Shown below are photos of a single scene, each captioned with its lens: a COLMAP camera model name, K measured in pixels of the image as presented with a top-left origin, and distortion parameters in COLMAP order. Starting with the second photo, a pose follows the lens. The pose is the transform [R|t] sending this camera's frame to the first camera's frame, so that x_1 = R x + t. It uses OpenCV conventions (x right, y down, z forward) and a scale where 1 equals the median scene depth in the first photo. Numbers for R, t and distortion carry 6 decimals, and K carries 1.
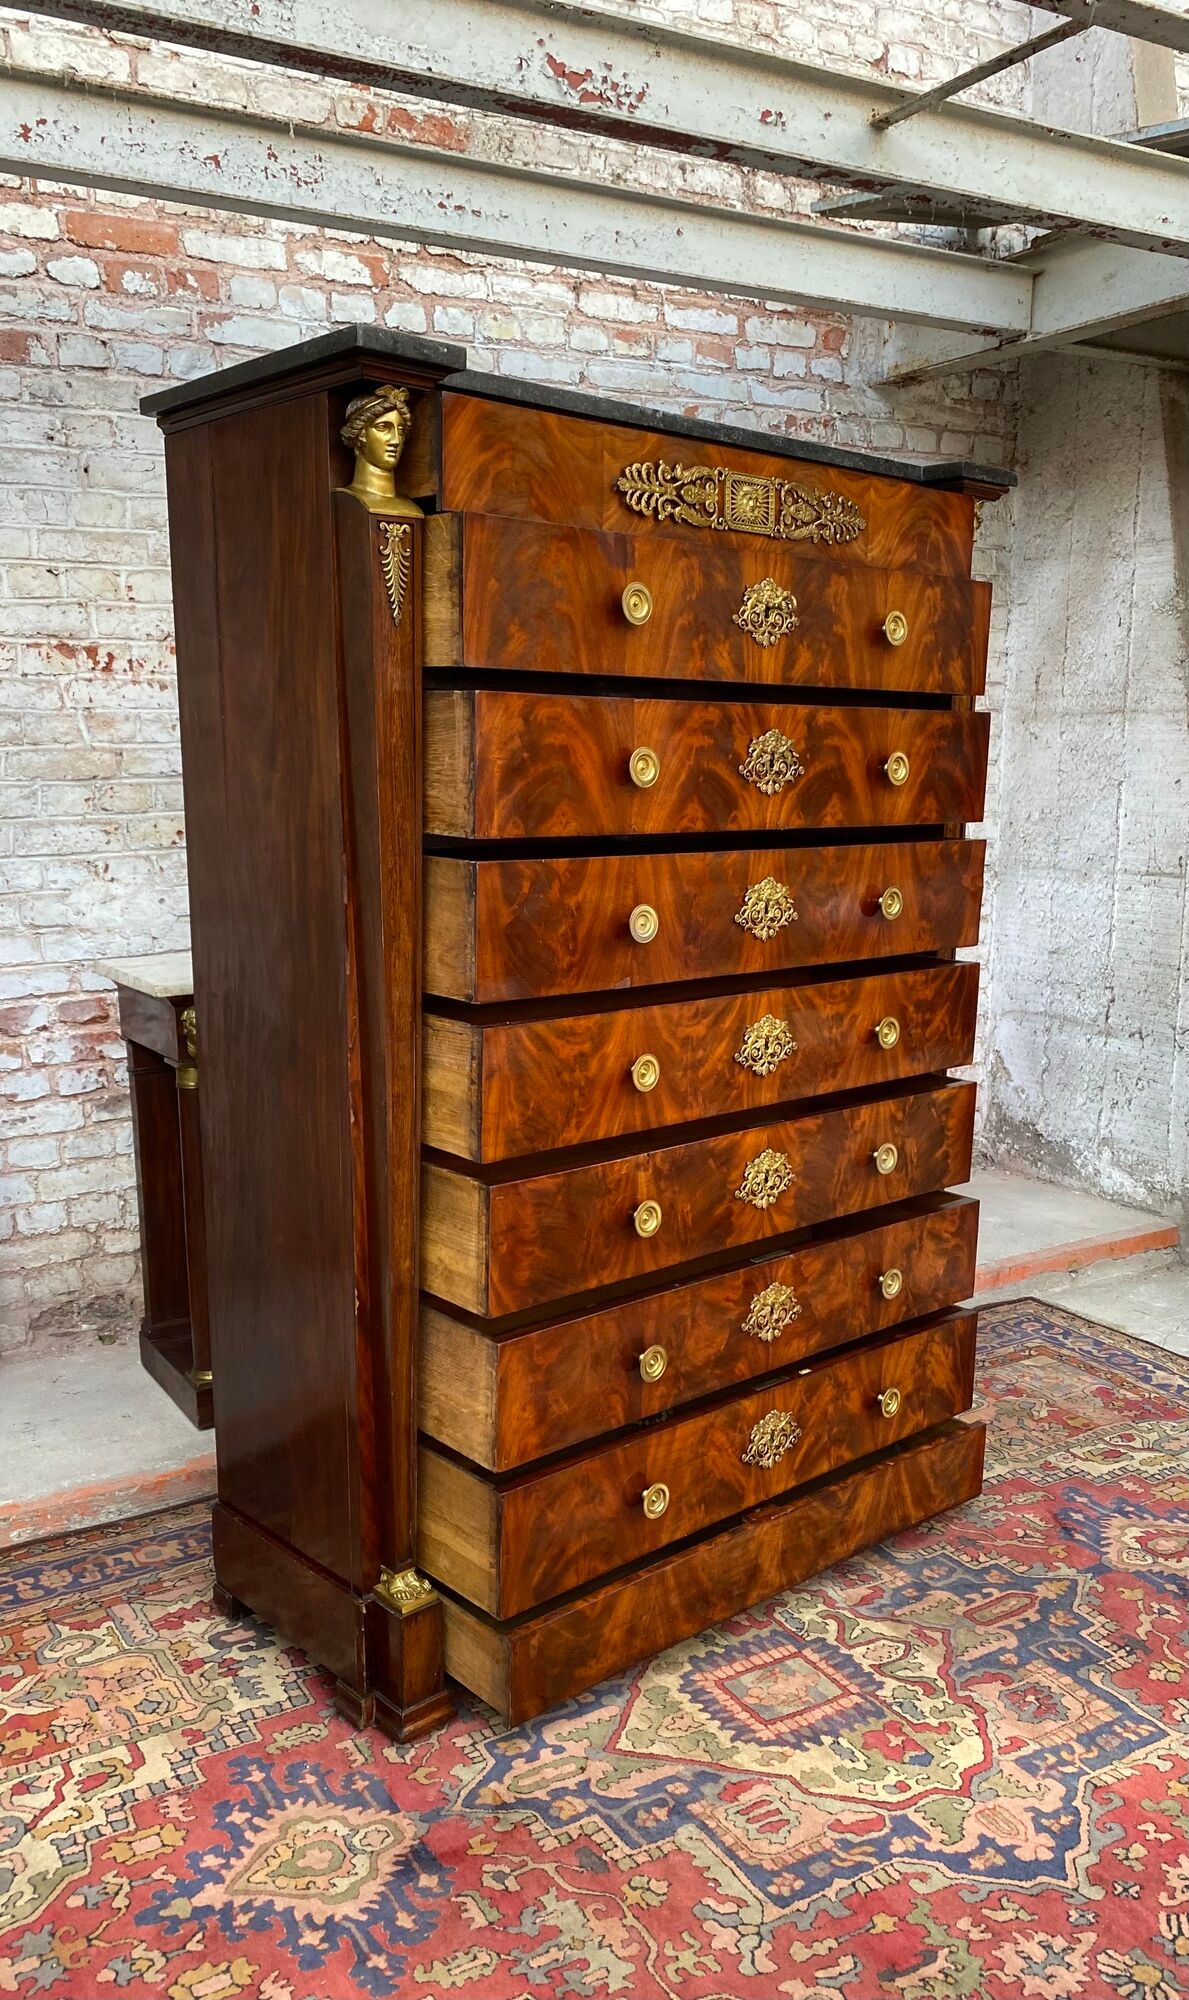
lens RADIAL K [[1589.5, 0, 612.6], [0, 1589.5, 1052.3], [0, 0, 1]] dist [0.017036, 0.002998]
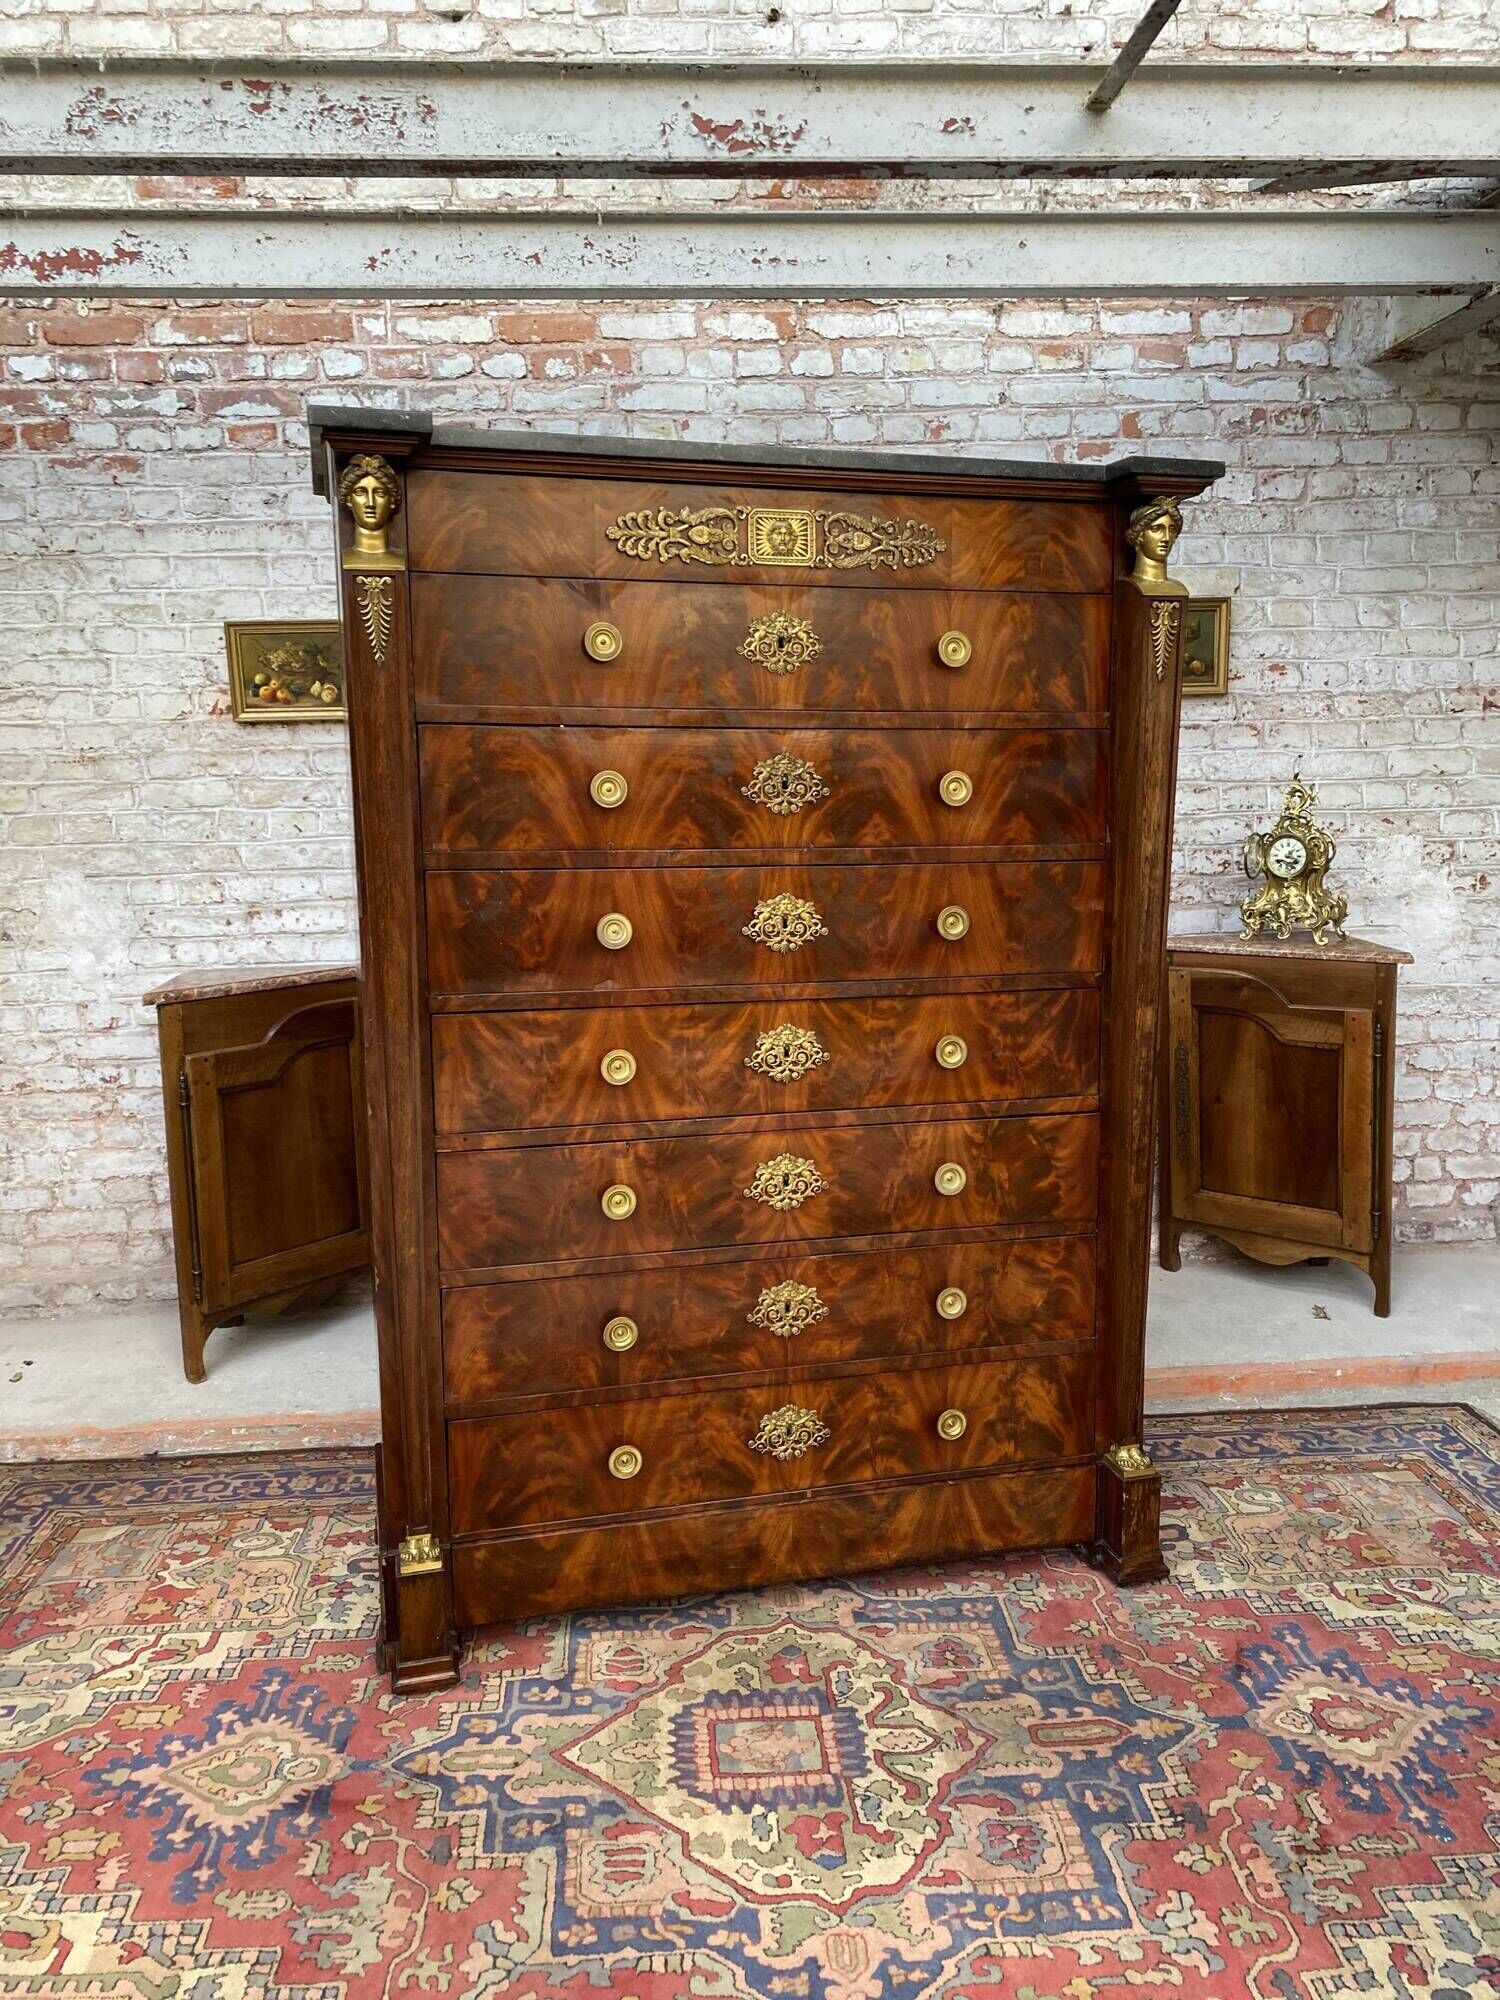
lens RADIAL K [[1523.3, 0, 766.9], [0, 1523.3, 1002.8], [0, 0, 1]] dist [0.032867, -0.022785]
pose [[0.889041, 0.061283, -0.453708, 0.447598], [-0.075340, 0.997074, -0.012954, -0.032343], [0.451586, 0.045699, 0.891056, 0.140296]]
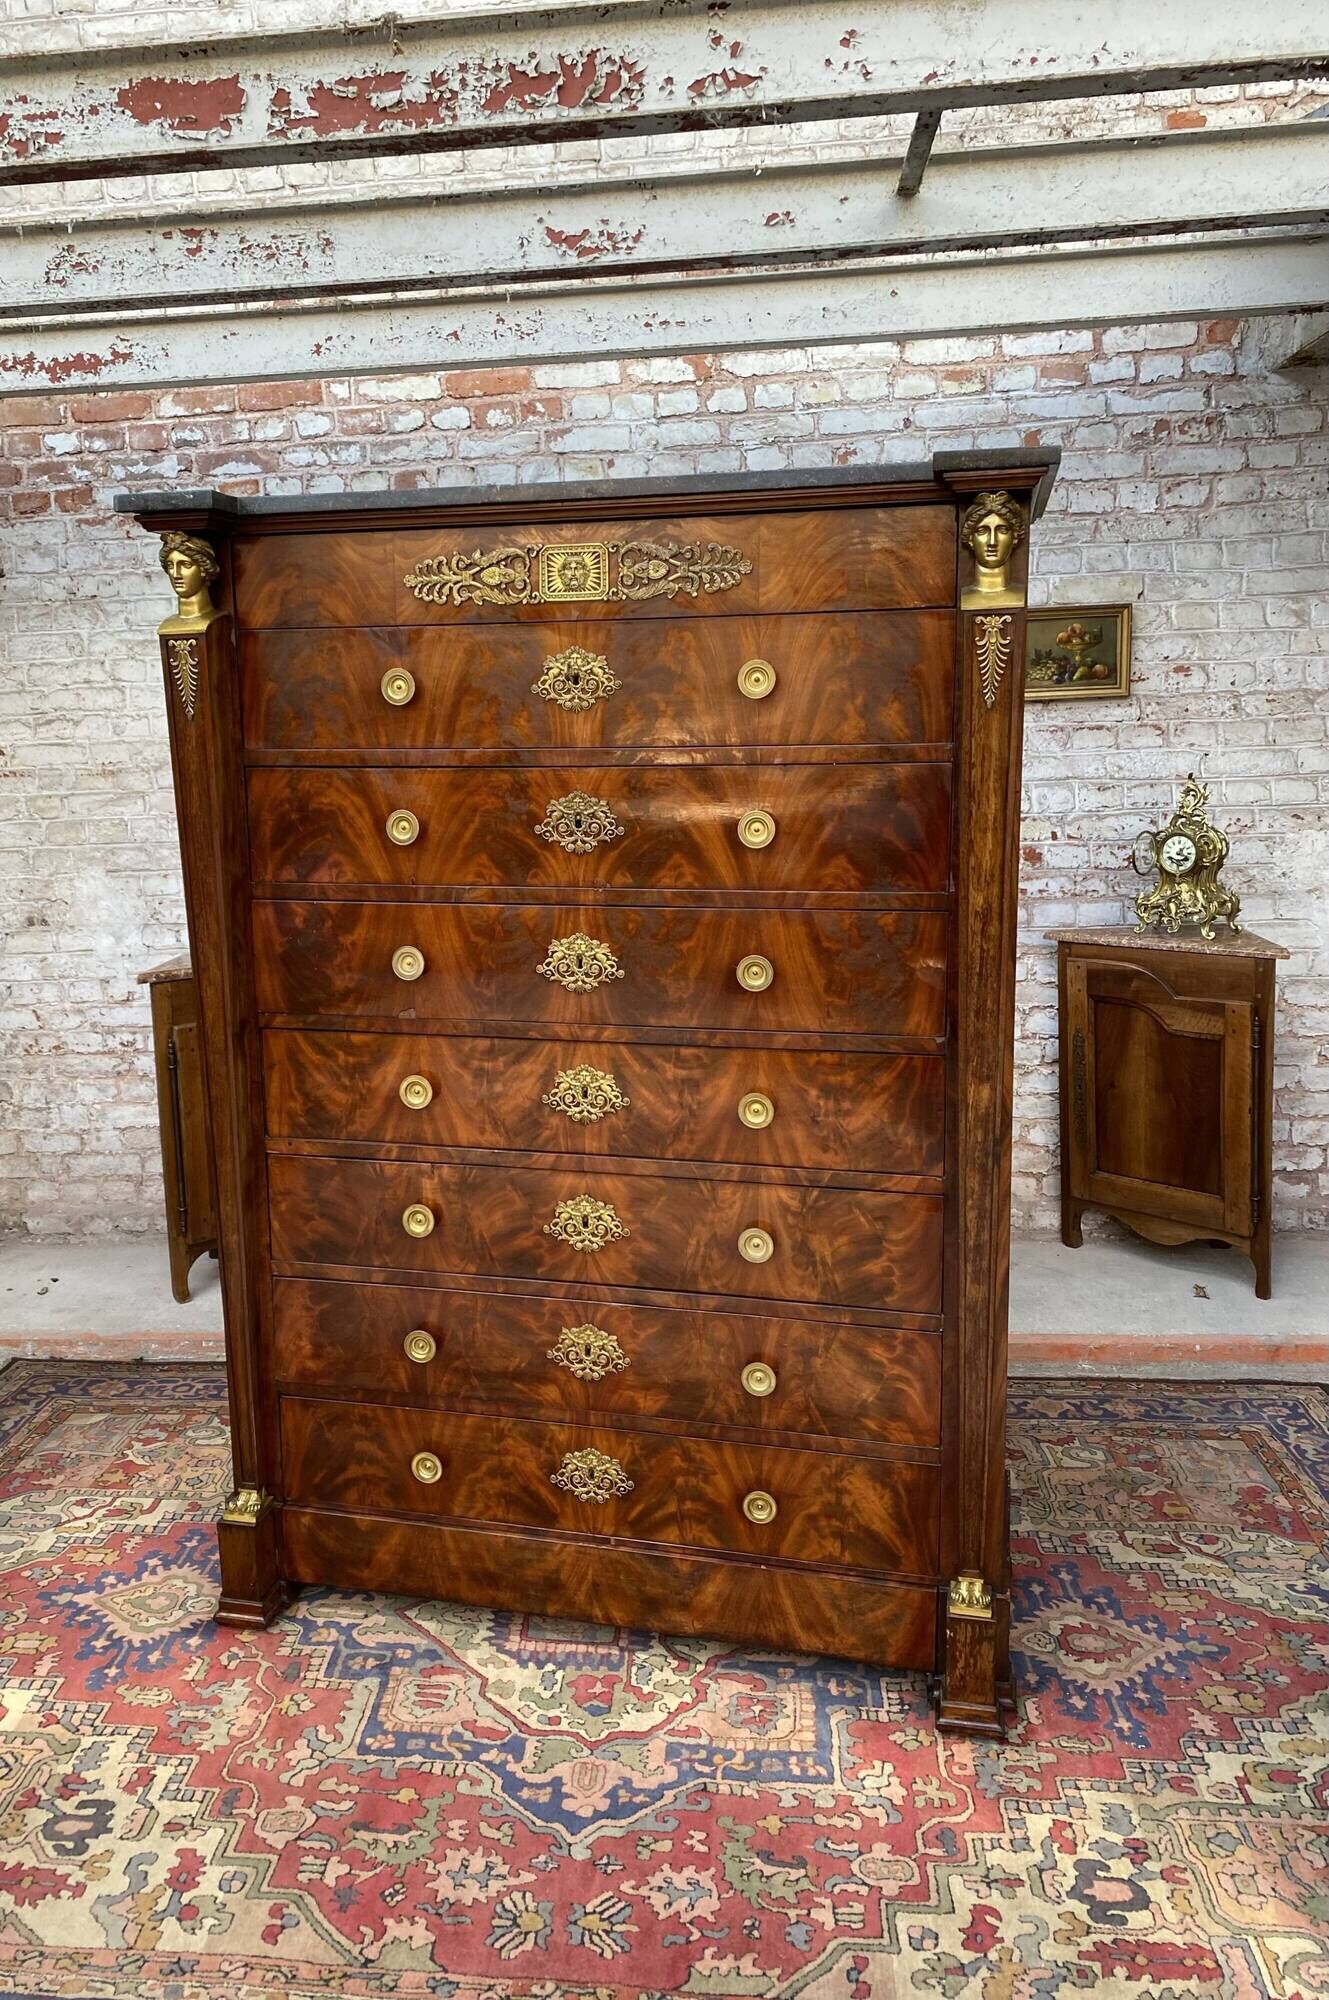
lens RADIAL K [[1525.1, 0, 585.5], [0, 1525.1, 997.9], [0, 0, 1]] dist [0.019020, -0.000457]
pose [[0.795523, 0.082509, -0.600279, 0.661163], [-0.088432, 0.995888, 0.019690, -0.061493], [0.599435, 0.037420, 0.799548, 0.100646]]
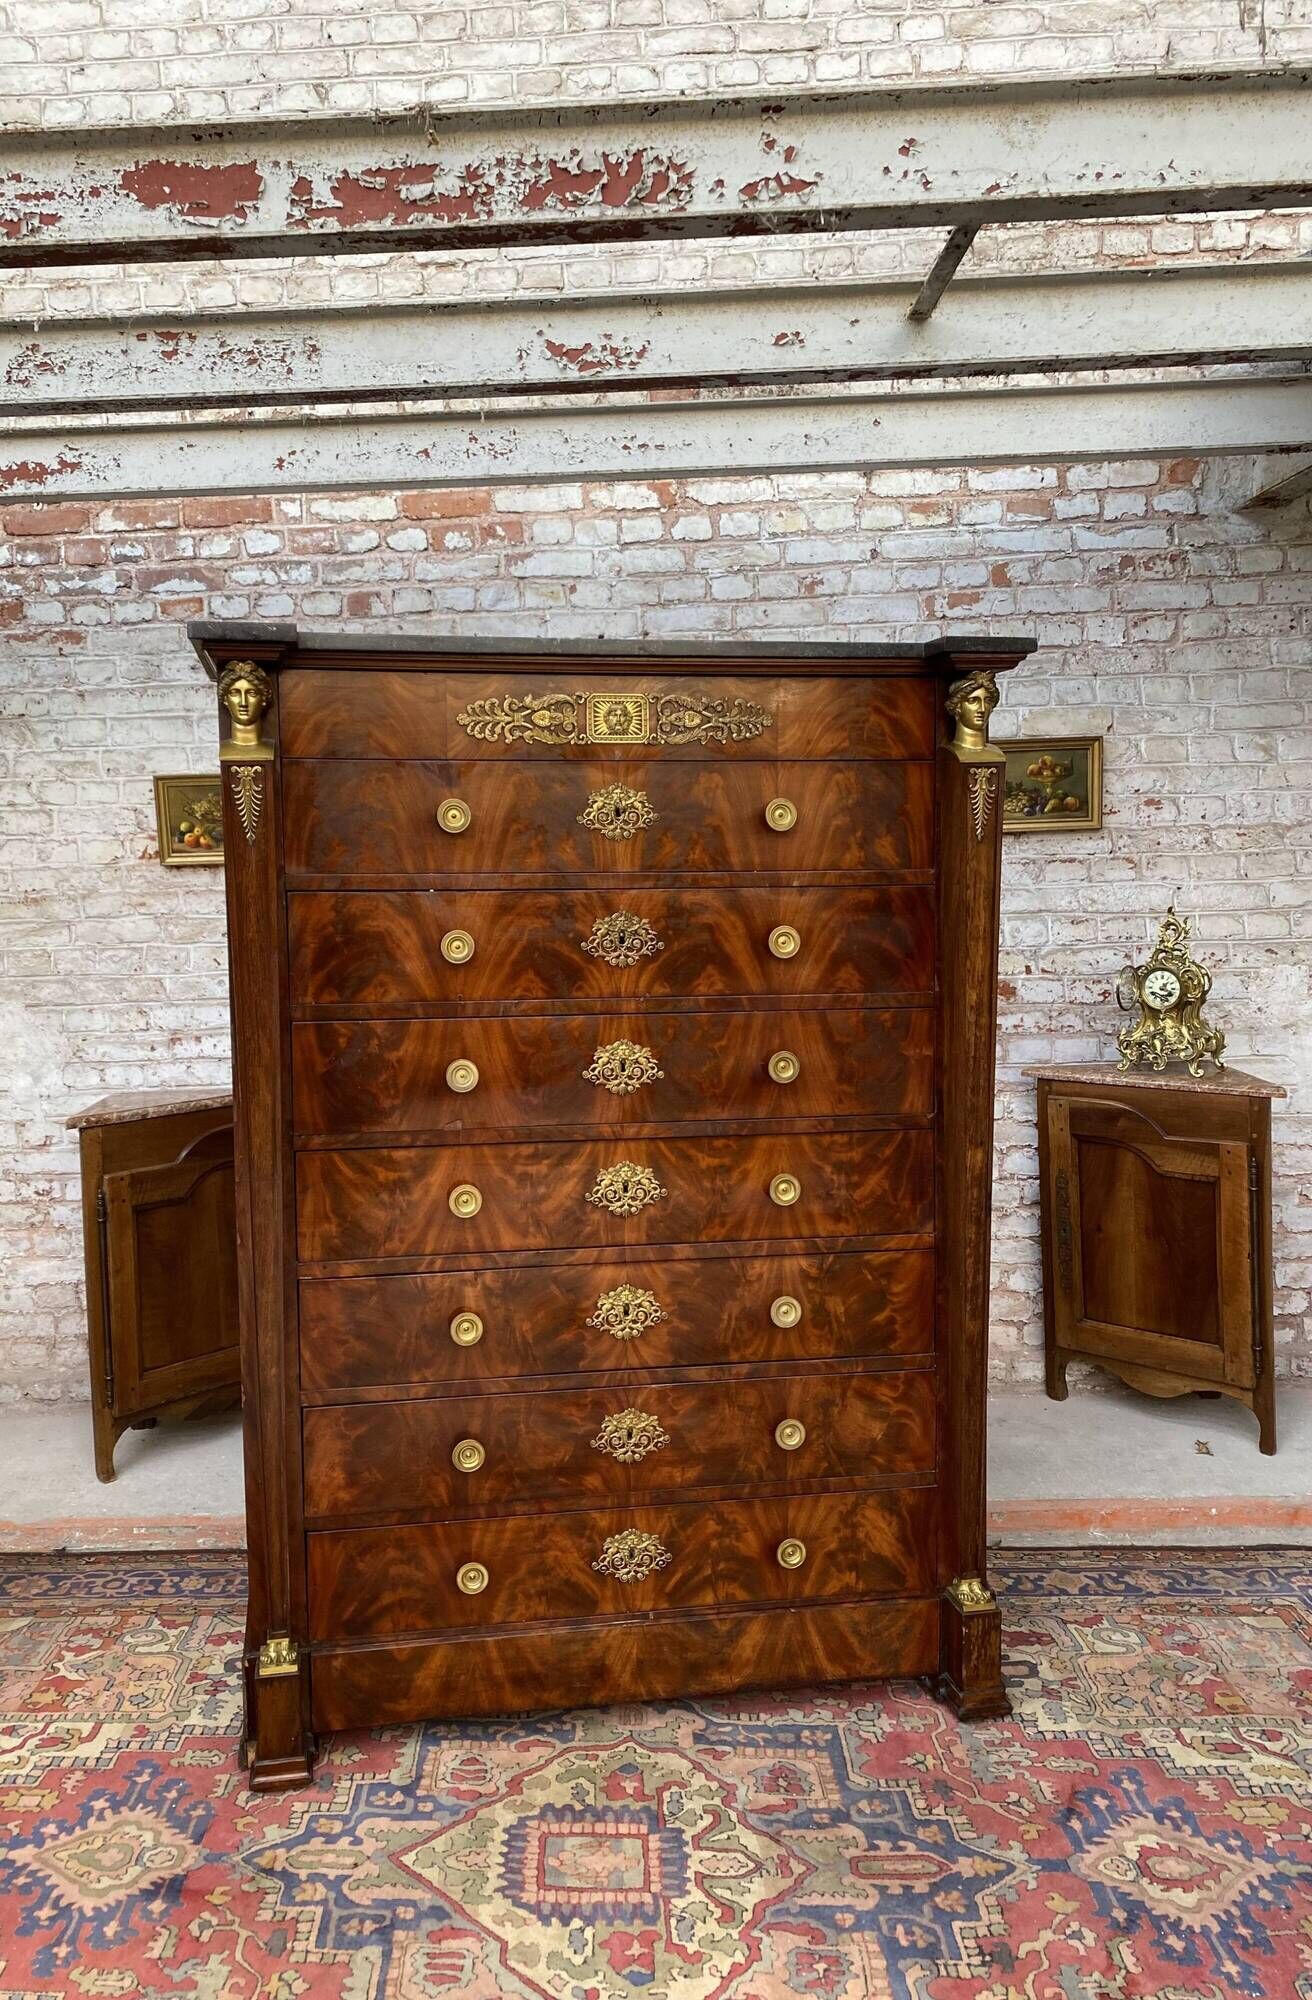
lens RADIAL K [[1526.8, 0, 569.7], [0, 1526.8, 1001.9], [0, 0, 1]] dist [0.028810, -0.016331]
pose [[0.837288, 0.033578, -0.545730, 0.543033], [-0.083757, 0.994209, -0.067332, -0.065646], [0.540309, 0.102085, 0.835252, 0.115006]]
